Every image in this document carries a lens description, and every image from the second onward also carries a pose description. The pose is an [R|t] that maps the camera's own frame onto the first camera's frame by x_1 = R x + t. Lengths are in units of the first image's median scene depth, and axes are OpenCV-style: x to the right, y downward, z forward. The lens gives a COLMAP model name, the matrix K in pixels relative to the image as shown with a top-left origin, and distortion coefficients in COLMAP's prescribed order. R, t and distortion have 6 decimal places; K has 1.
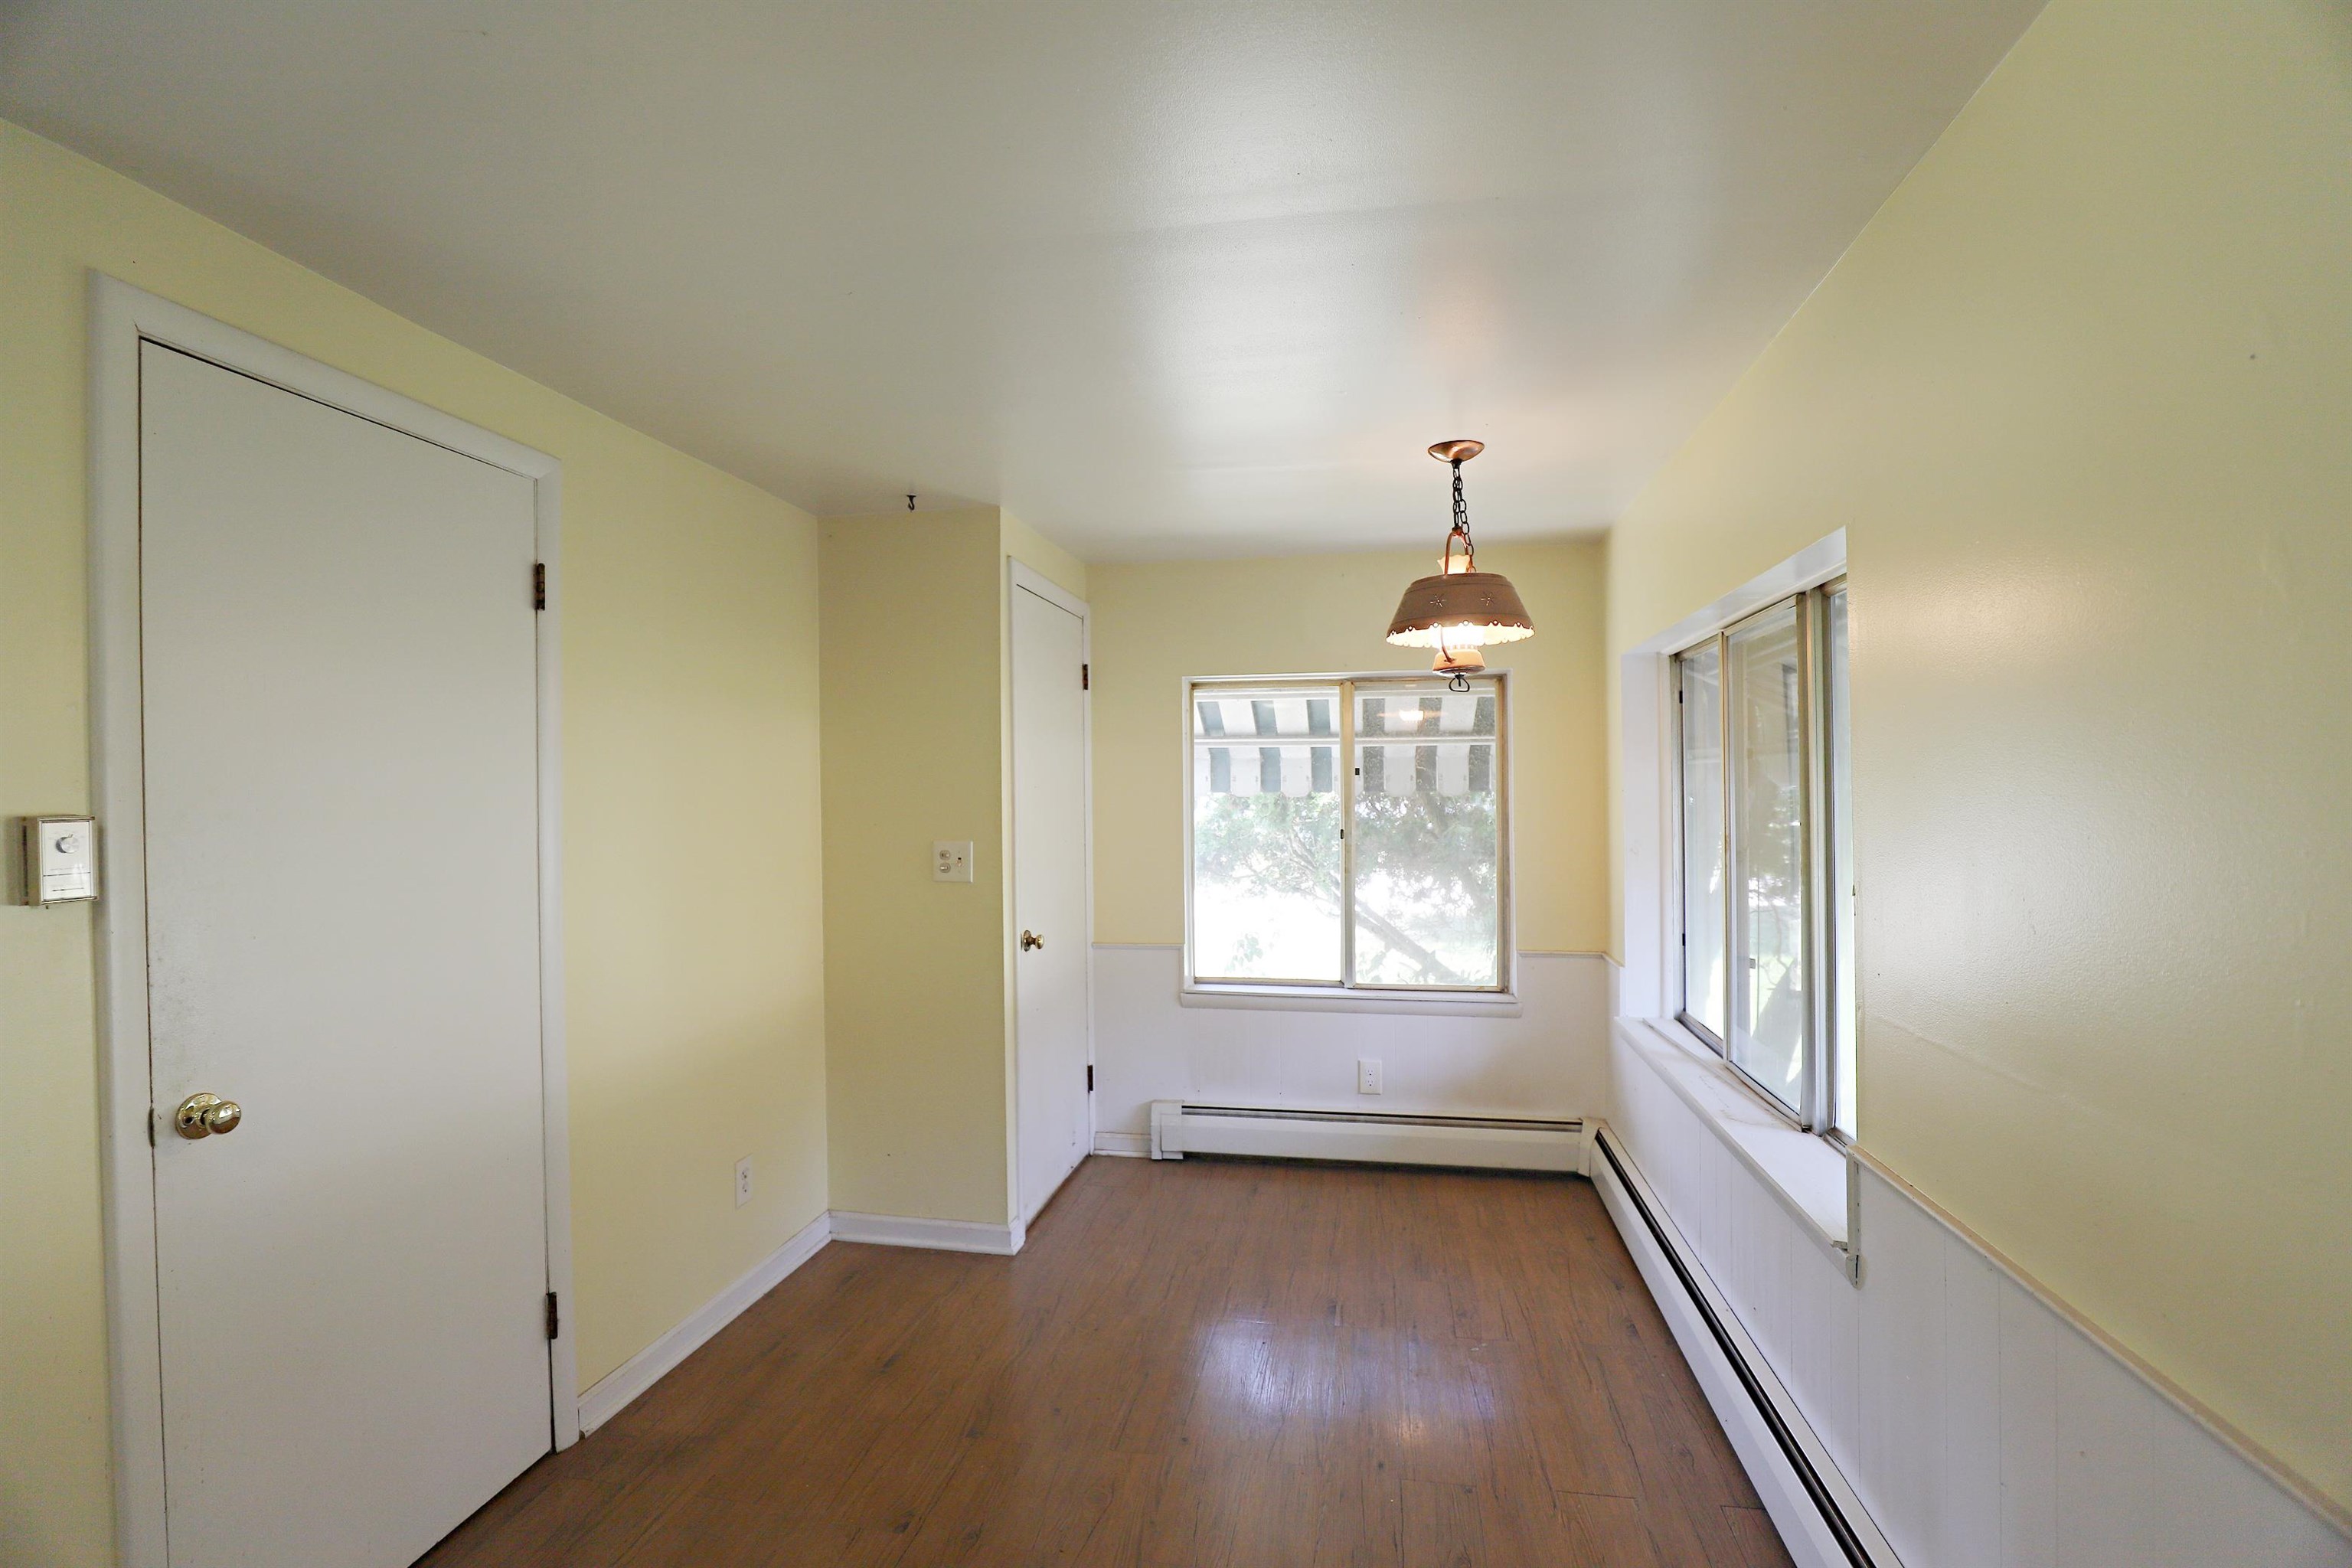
lens RADIAL K [[1091.2, 0, 1175.5], [0, 1091.2, 799.3], [0, 0, 1]] dist [-0.034392, 0.007031]
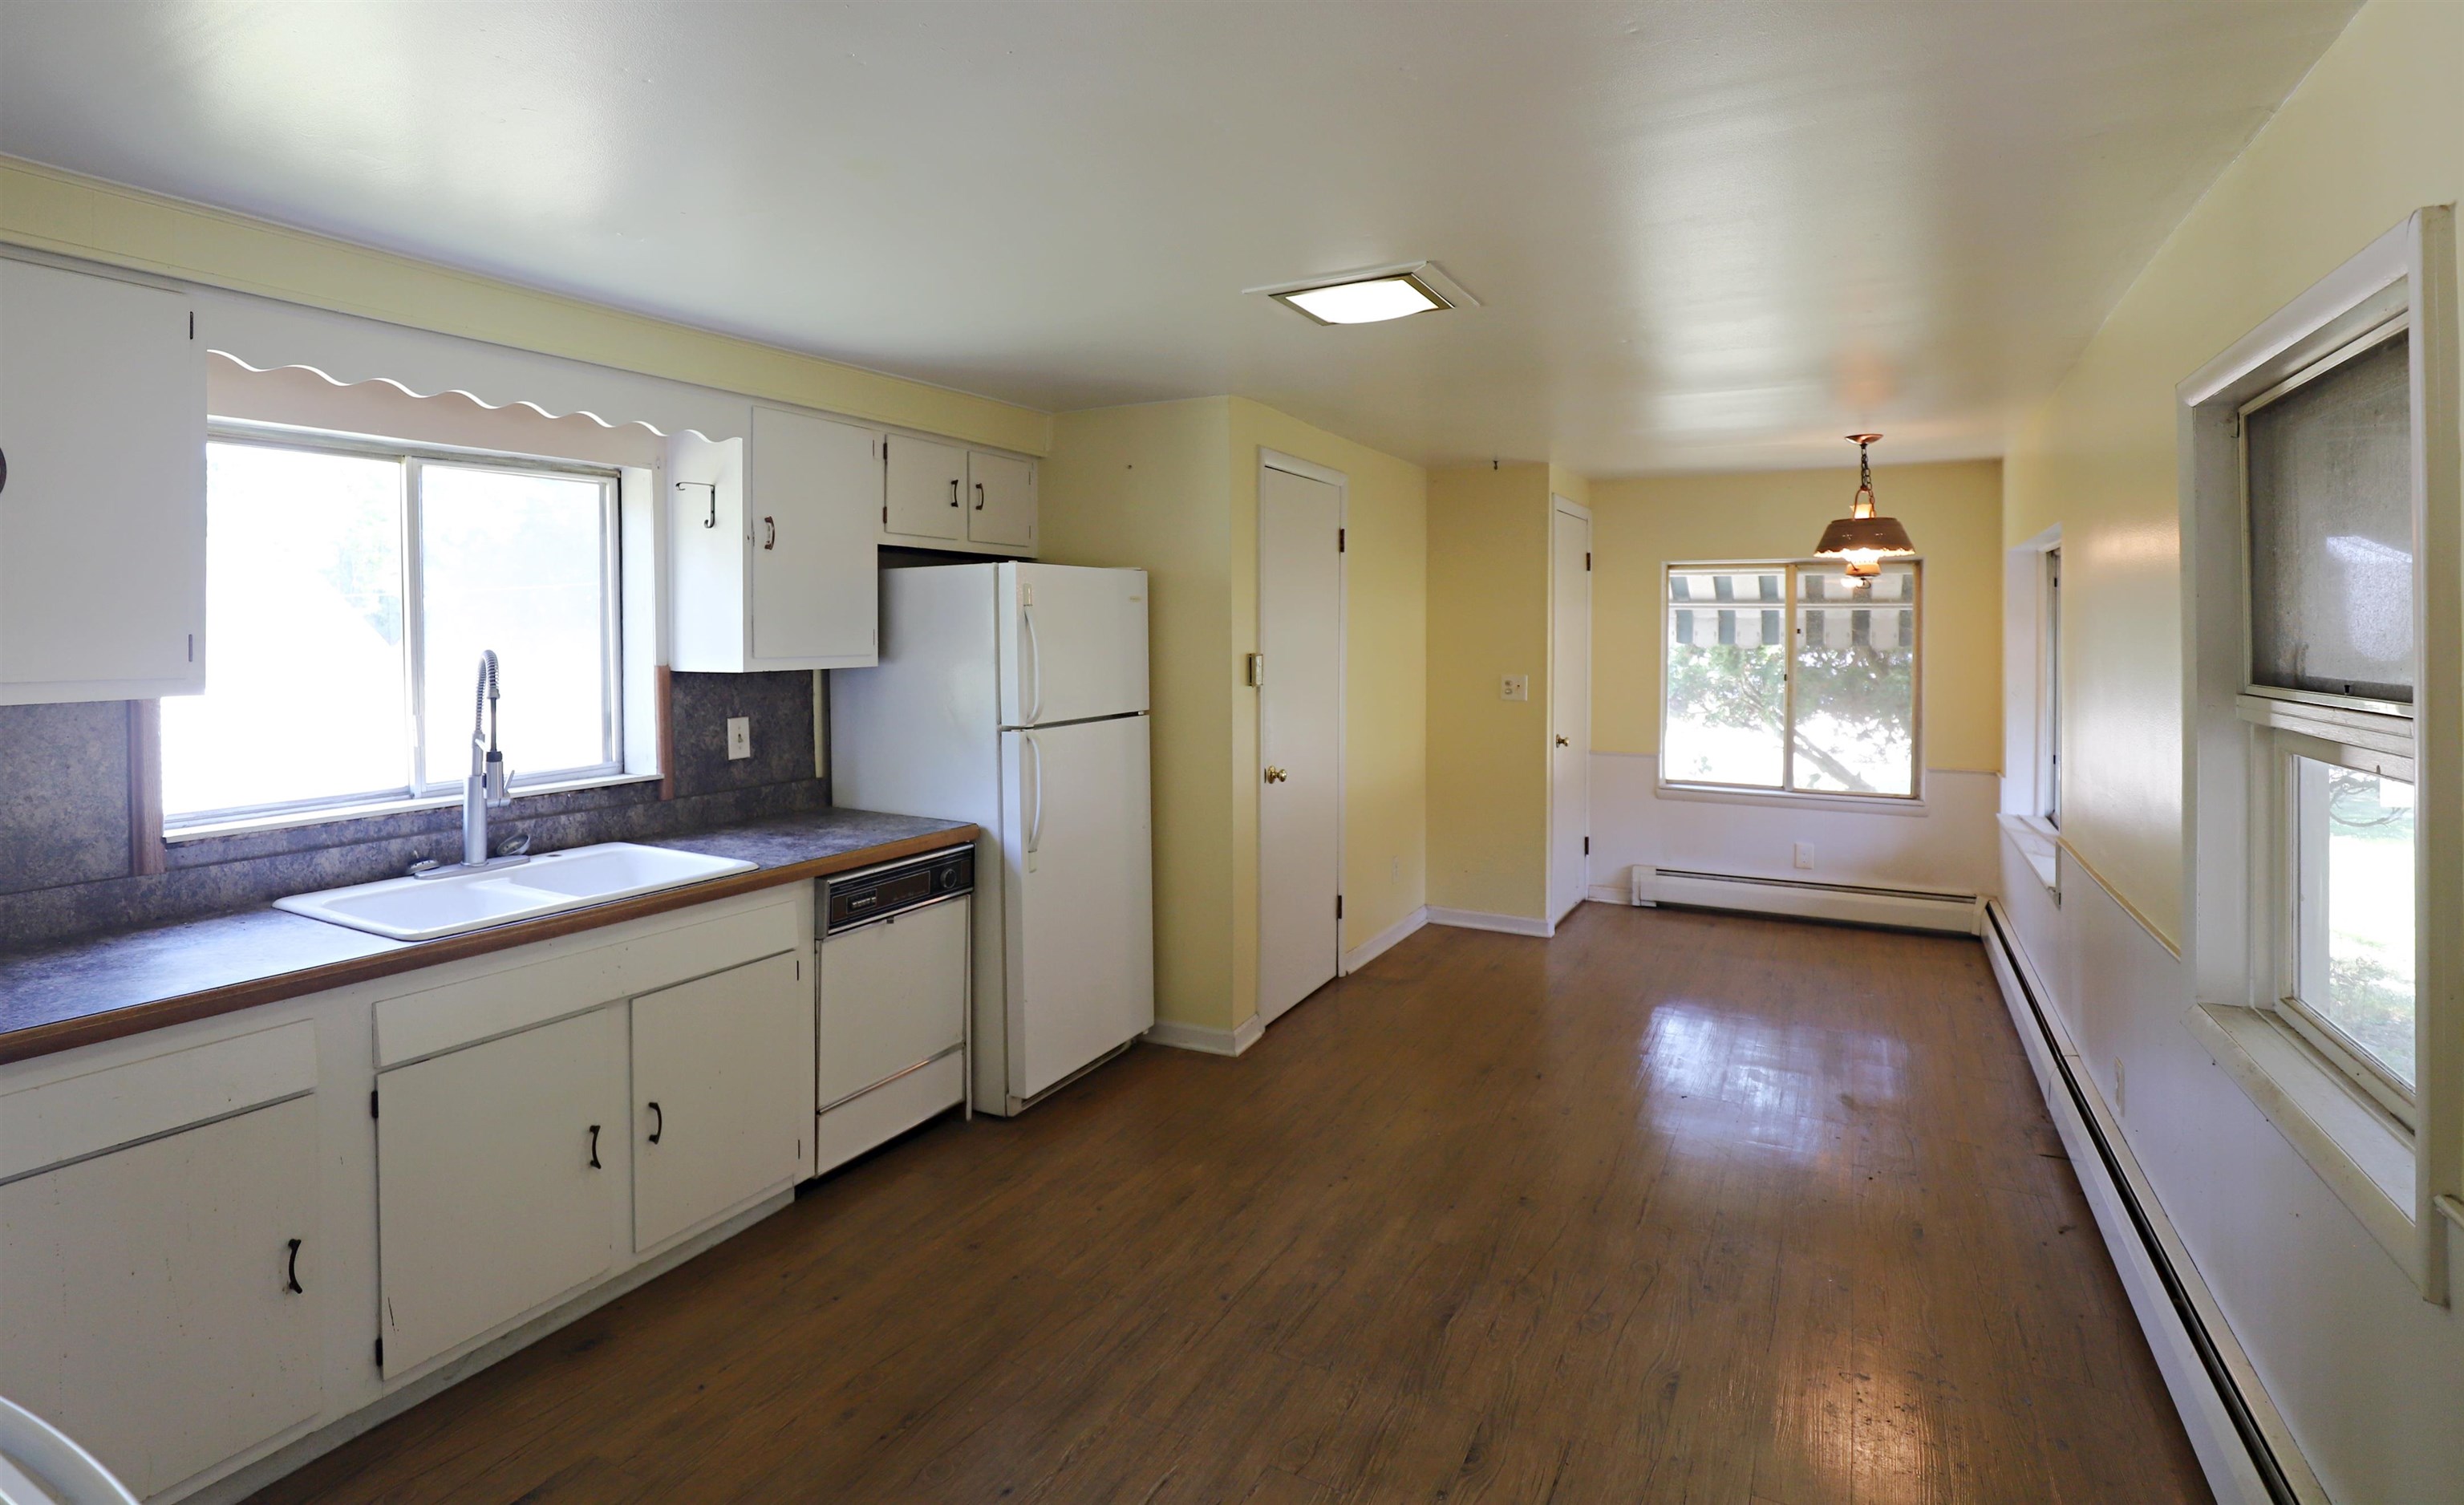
lens RADIAL K [[1232.5, 0, 1161.8], [0, 1232.5, 644.4], [0, 0, 1]] dist [-0.031782, 0.000576]
pose [[0.946103, 0.017014, -0.323418, -0.094872], [-0.014941, 0.999849, 0.008891, -0.011752], [0.323521, -0.003580, 0.946214, -0.727310]]
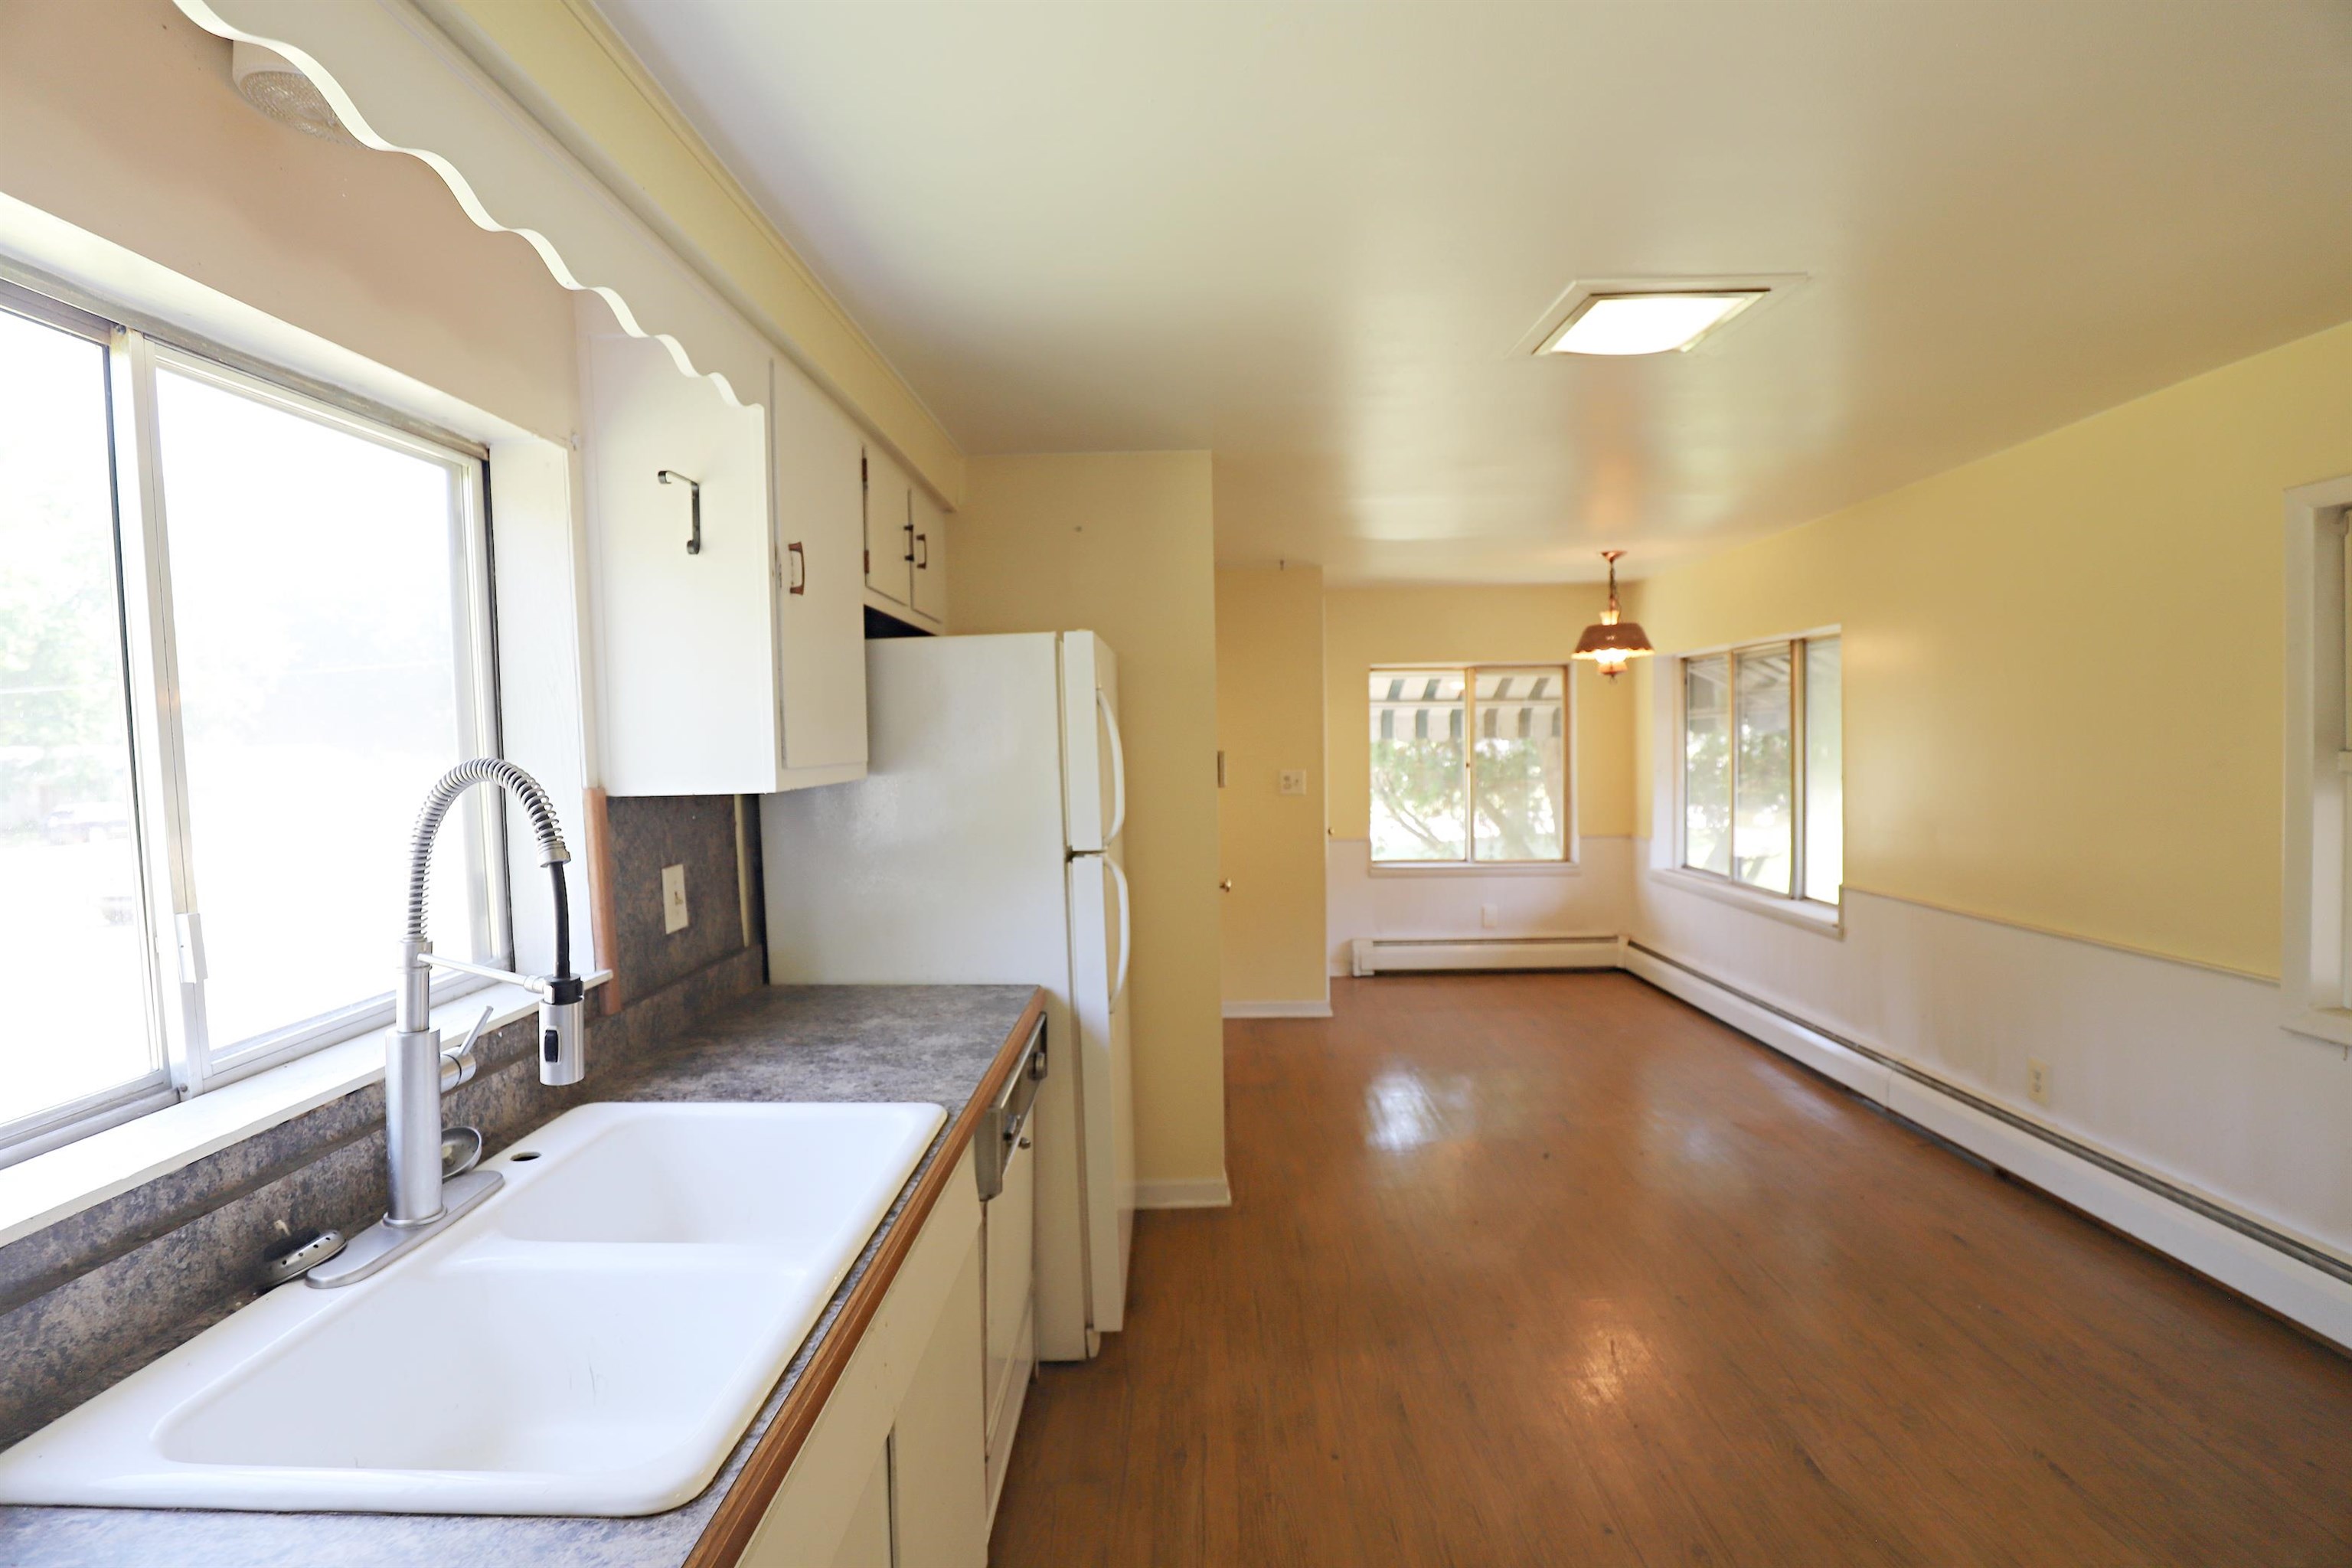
lens RADIAL K [[1091.2, 0, 1178.5], [0, 1091.2, 781.7], [0, 0, 1]] dist [-0.034392, 0.007031]
pose [[0.984108, -0.013880, 0.177030, -0.565285], [0.008306, 0.999447, 0.032190, 0.001798], [-0.177379, -0.030208, 0.983679, -0.498452]]
